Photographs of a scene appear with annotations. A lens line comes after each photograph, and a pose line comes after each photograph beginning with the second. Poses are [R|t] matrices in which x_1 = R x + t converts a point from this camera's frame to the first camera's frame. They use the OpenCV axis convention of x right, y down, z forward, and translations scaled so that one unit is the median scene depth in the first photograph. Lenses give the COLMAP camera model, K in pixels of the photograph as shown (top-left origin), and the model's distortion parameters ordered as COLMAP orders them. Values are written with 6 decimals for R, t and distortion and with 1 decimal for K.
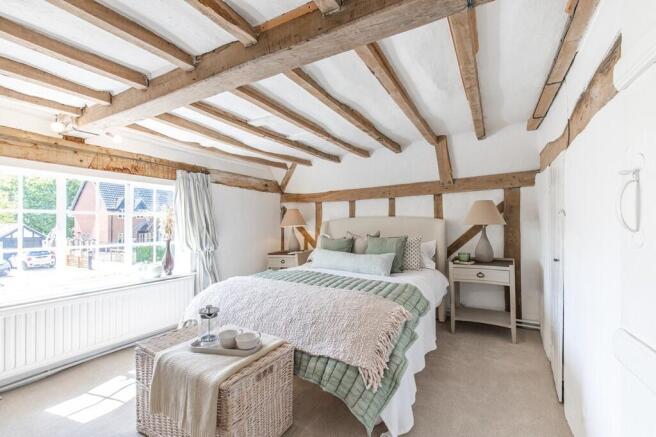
lens RADIAL K [[292.5, 0, 329.4], [0, 292.5, 222.3], [0, 0, 1]] dist [0.001063, -0.000038]
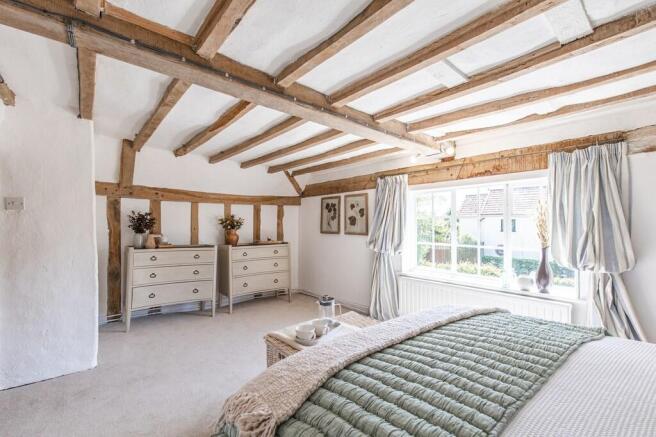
lens RADIAL K [[292.5, 0, 331.1], [0, 292.5, 221.1], [0, 0, 1]] dist [0.001063, -0.000038]
pose [[-0.347251, -0.009577, -0.937723, 0.419896], [0.008586, 0.999873, -0.013391, -0.003130], [0.937733, -0.012702, -0.347125, 0.824071]]
